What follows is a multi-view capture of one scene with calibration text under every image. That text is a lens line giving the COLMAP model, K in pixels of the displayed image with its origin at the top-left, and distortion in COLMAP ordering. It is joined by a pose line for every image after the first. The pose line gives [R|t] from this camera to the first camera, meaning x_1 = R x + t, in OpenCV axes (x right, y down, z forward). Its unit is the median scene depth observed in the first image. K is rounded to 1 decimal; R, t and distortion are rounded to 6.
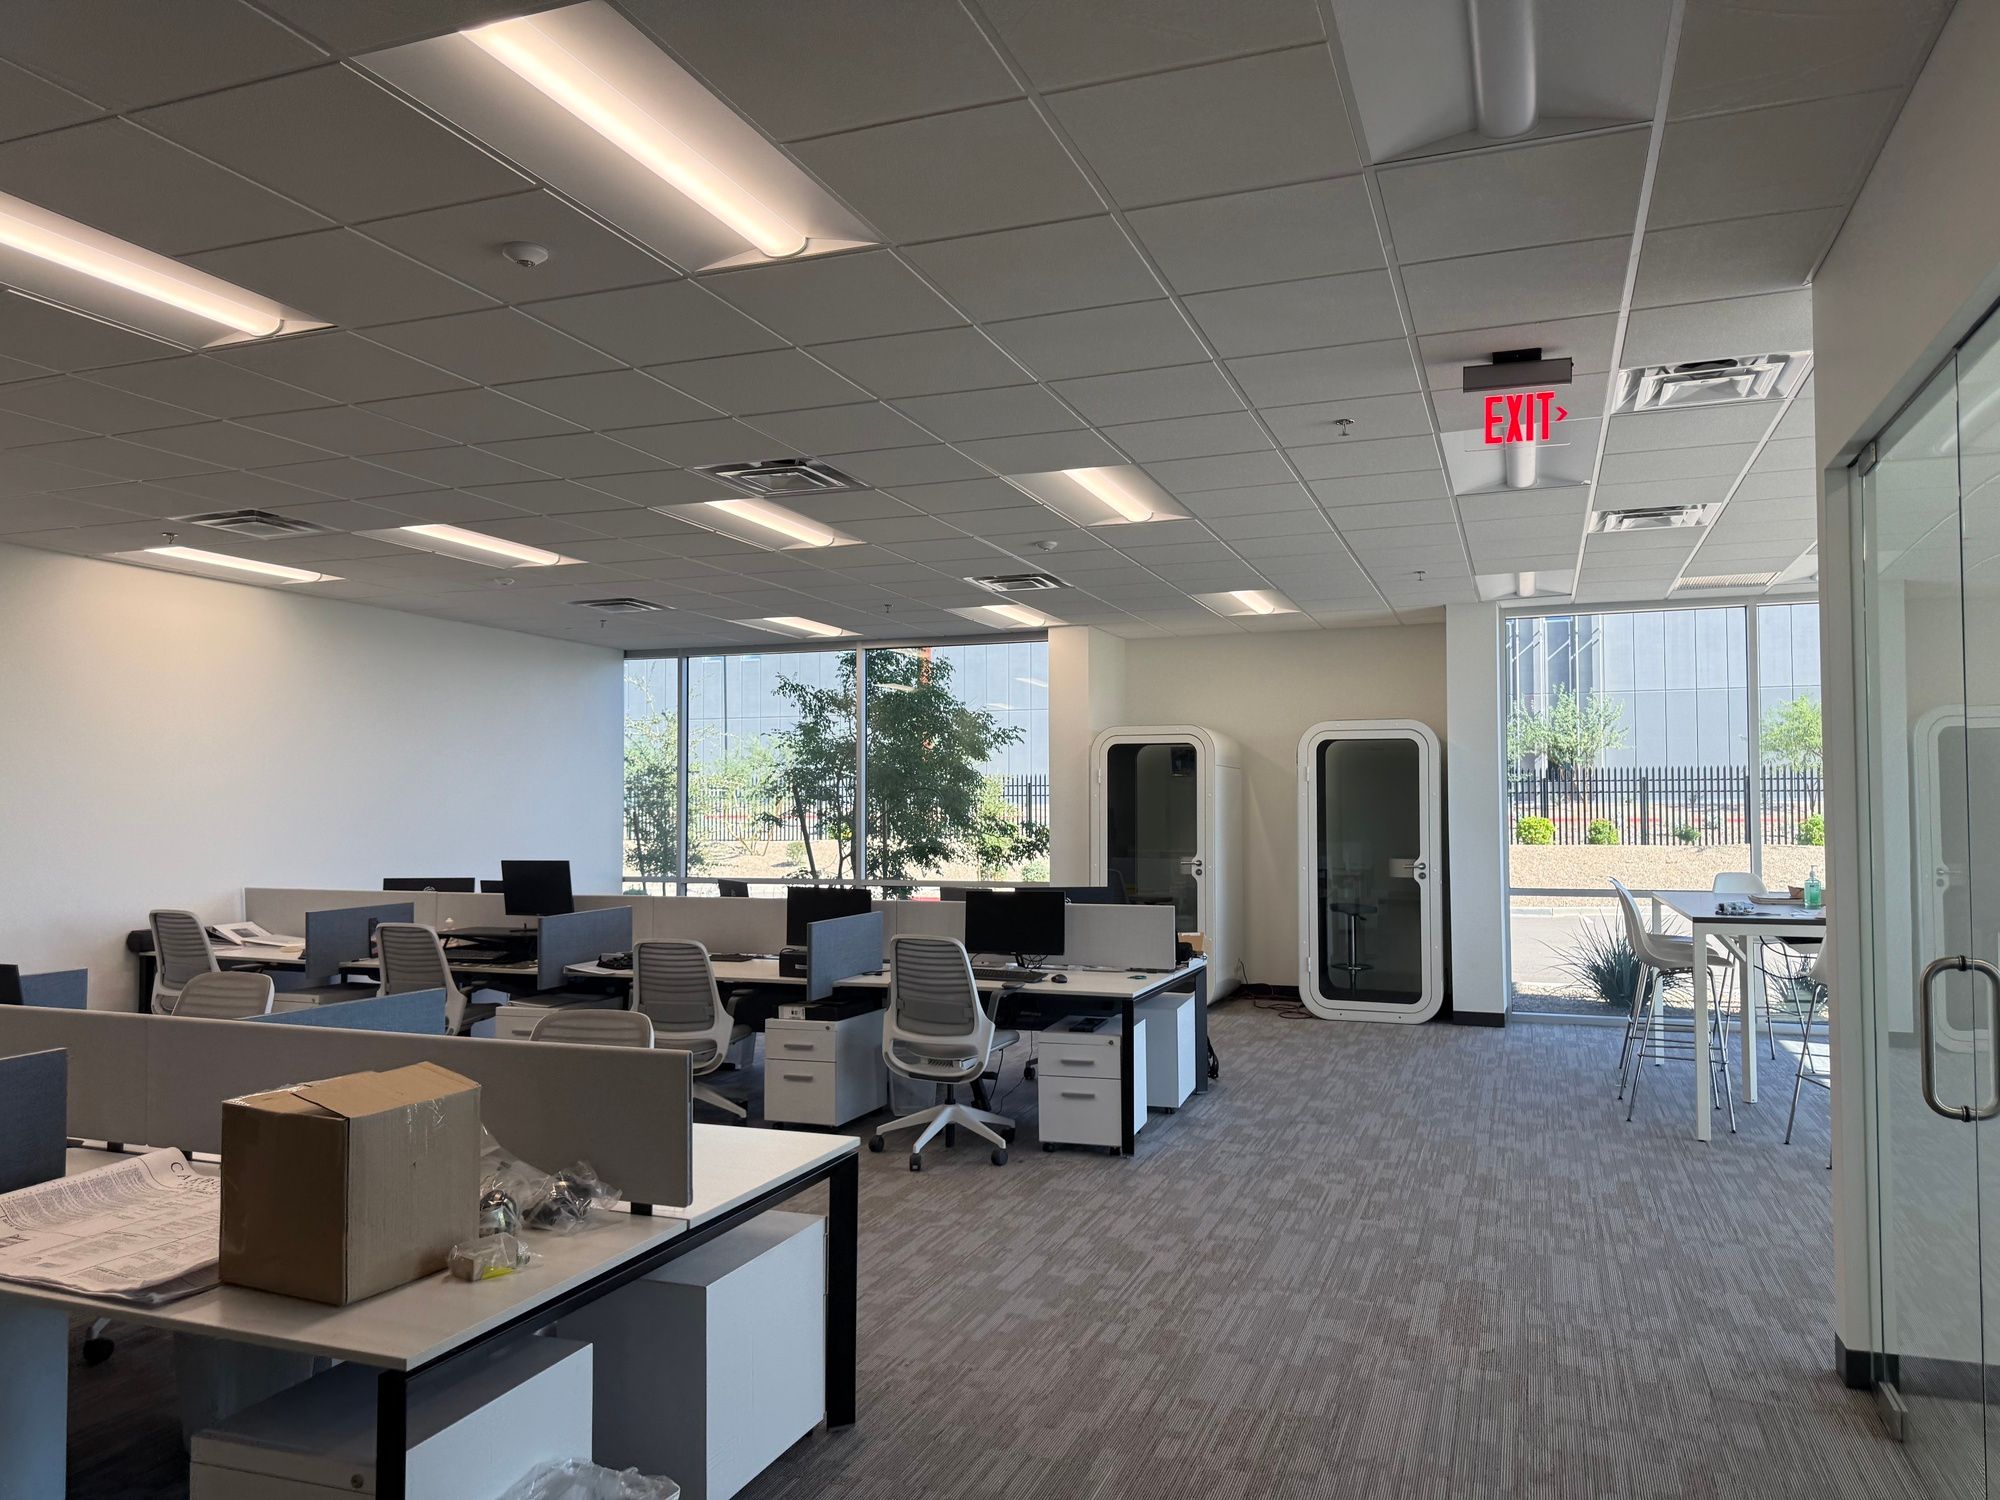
lens RADIAL K [[1392.1, 0, 1000.0], [0, 1392.1, 750.0], [0, 0, 1]] dist [0.091003, -0.144175]
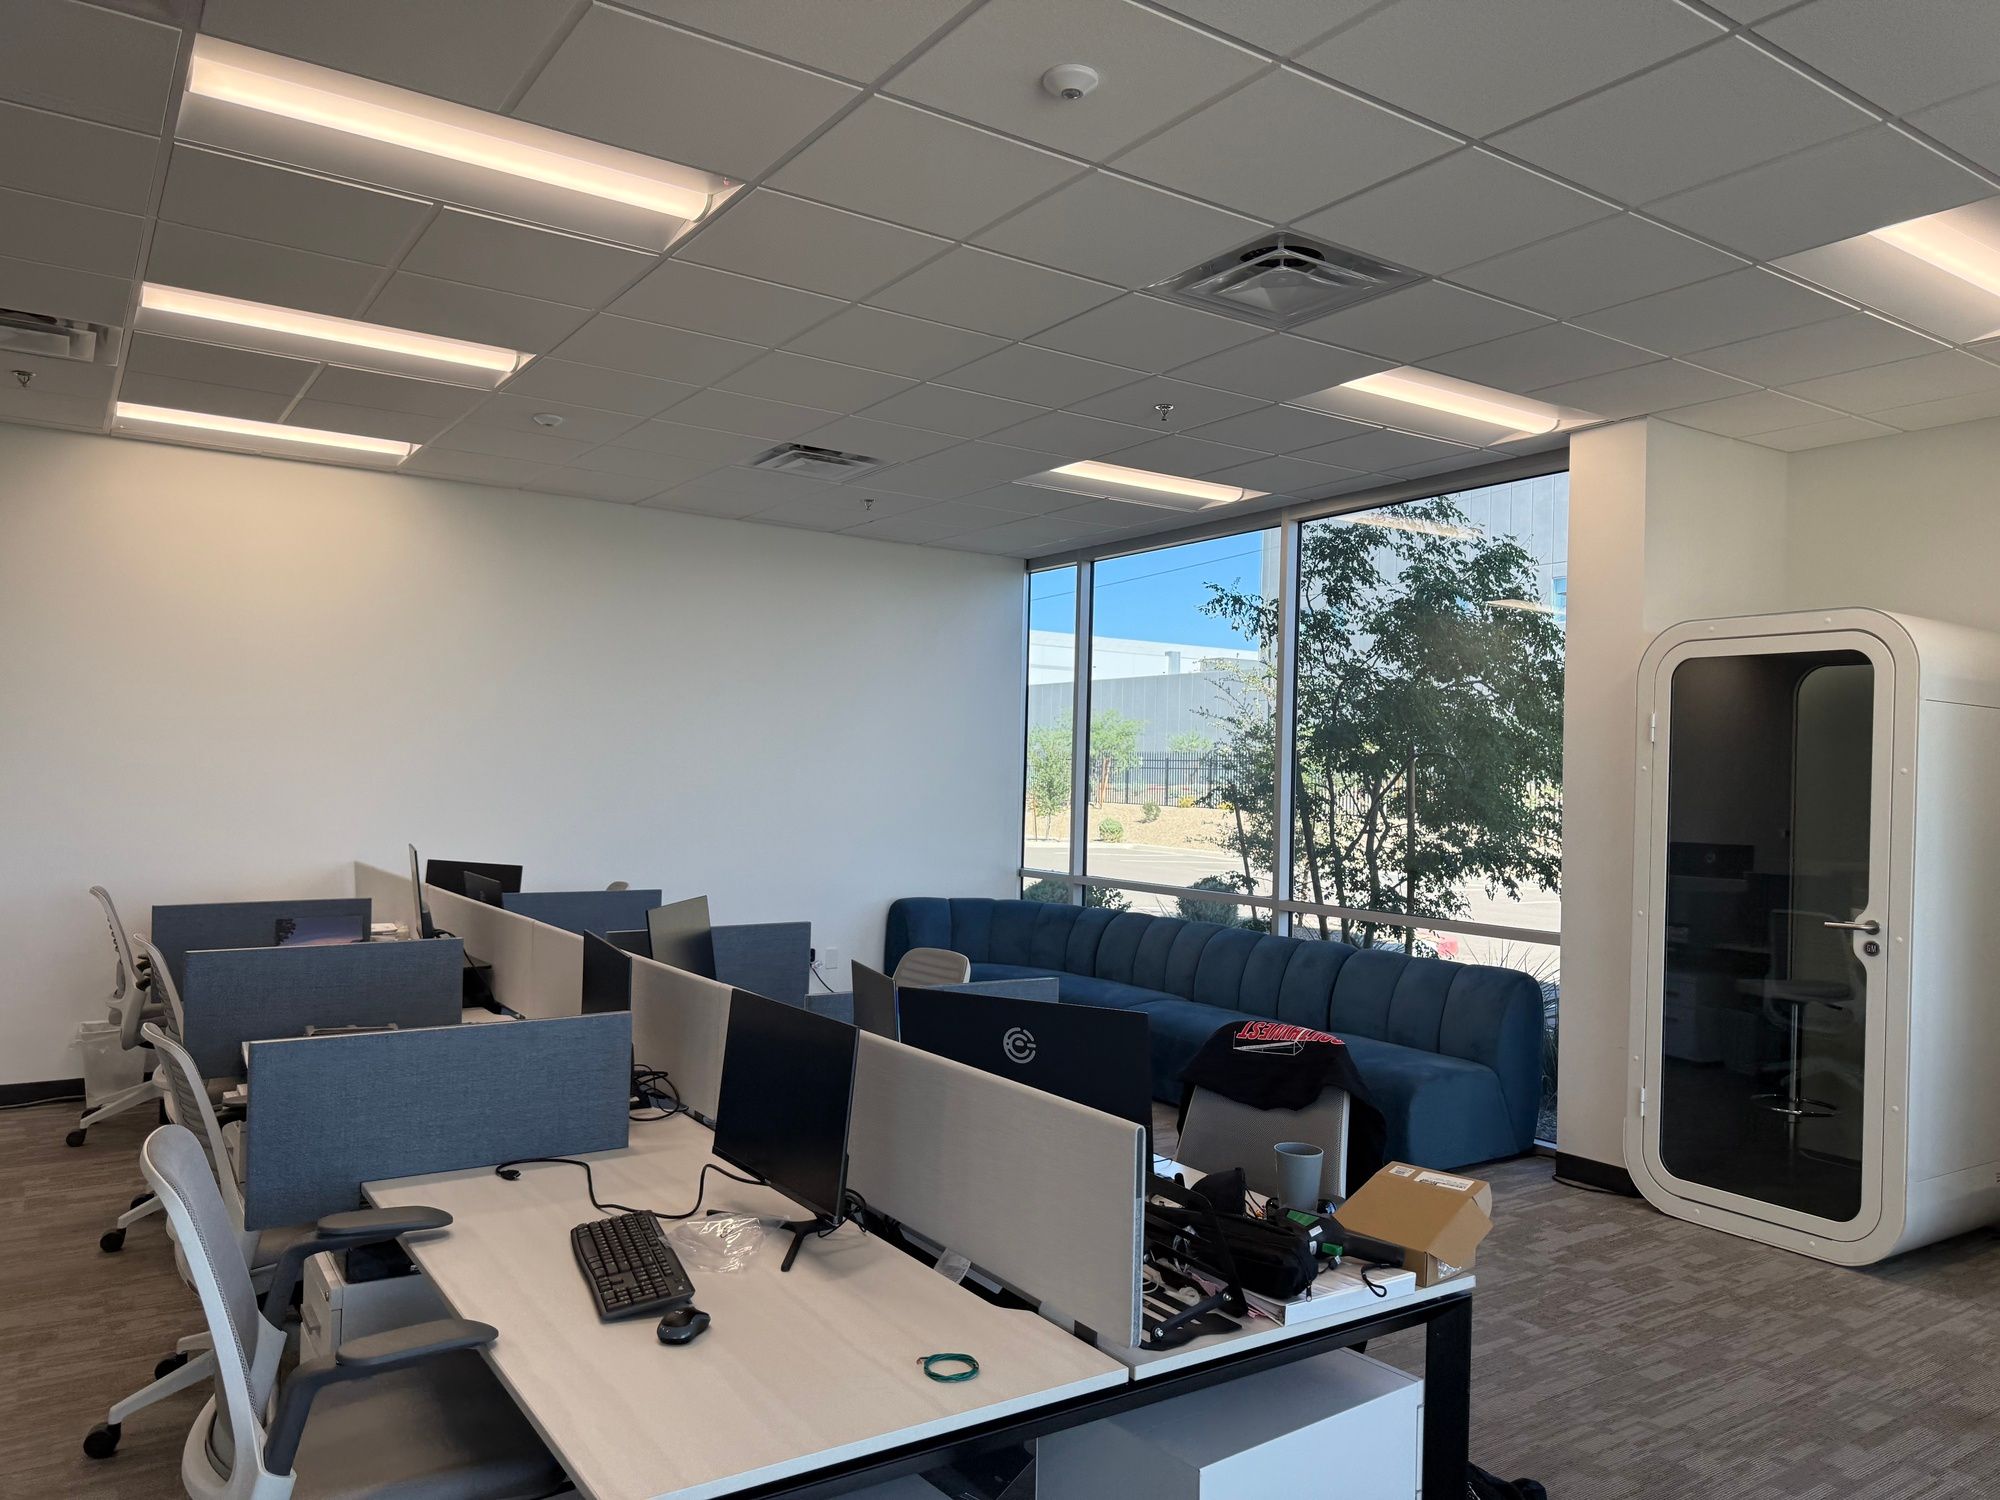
lens RADIAL K [[1428.0, 0, 1008.3], [0, 1428.0, 786.4], [0, 0, 1]] dist [0.096881, -0.115292]
pose [[0.814336, 0.024633, -0.579871, 0.158125], [-0.003061, 0.999267, 0.038151, 0.017716], [0.580386, -0.029293, 0.813814, 0.407773]]
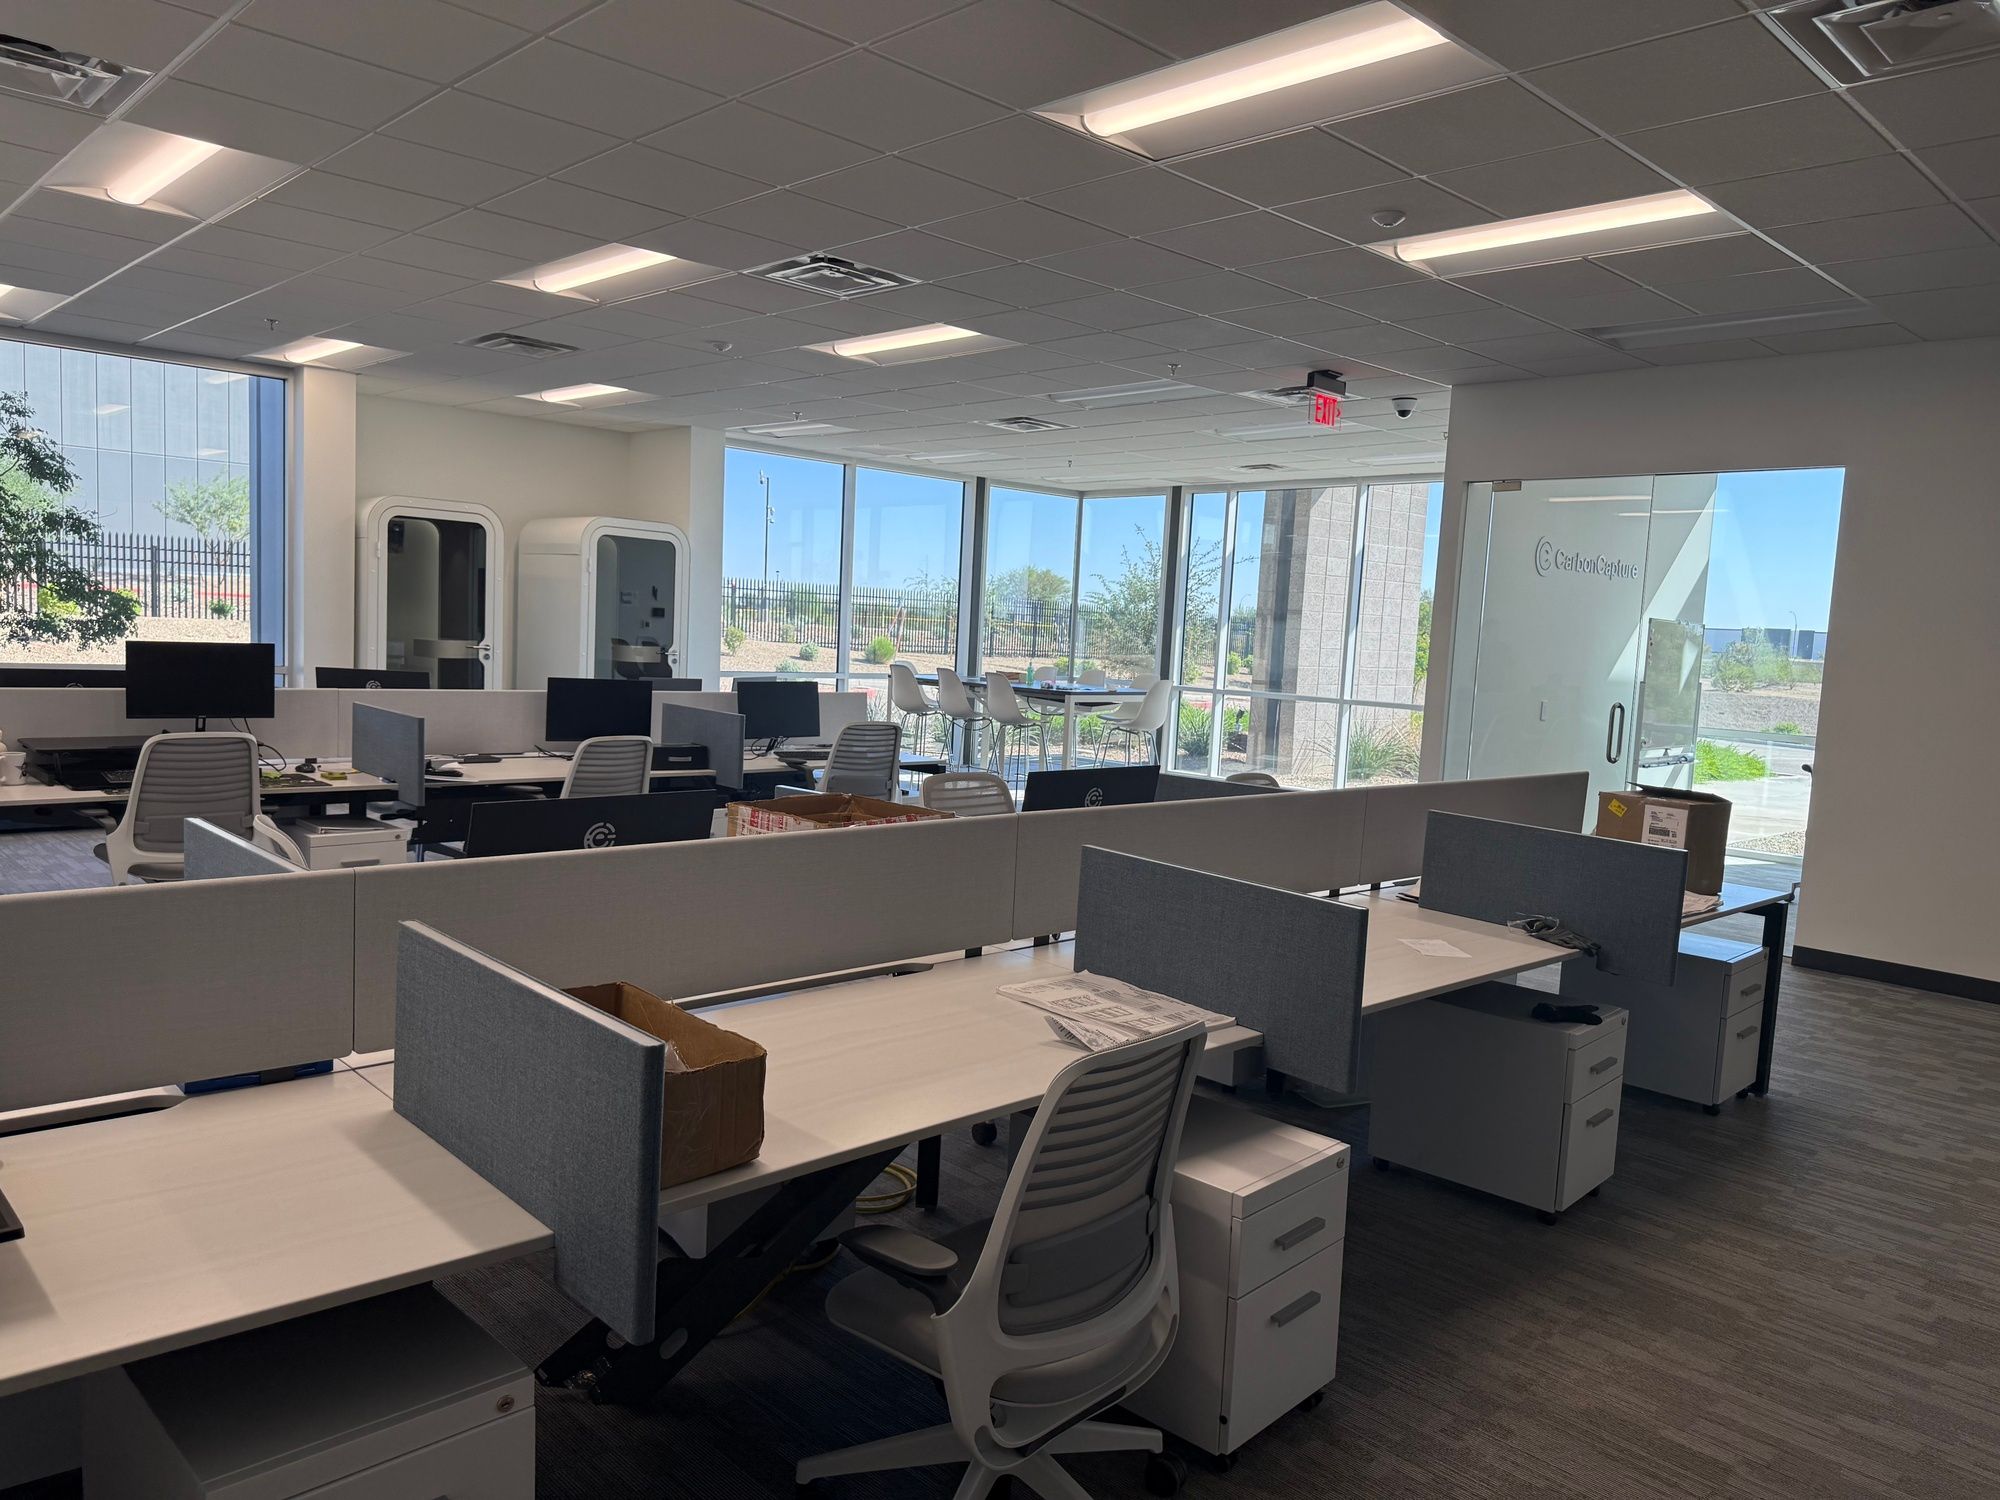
lens RADIAL K [[1392.1, 0, 1000.0], [0, 1392.1, 750.0], [0, 0, 1]] dist [0.091003, -0.144175]
pose [[0.442230, -0.056893, 0.895095, -0.507216], [-0.088409, 0.990361, 0.106627, 0.012634], [-0.892534, -0.126288, 0.432938, 0.198272]]
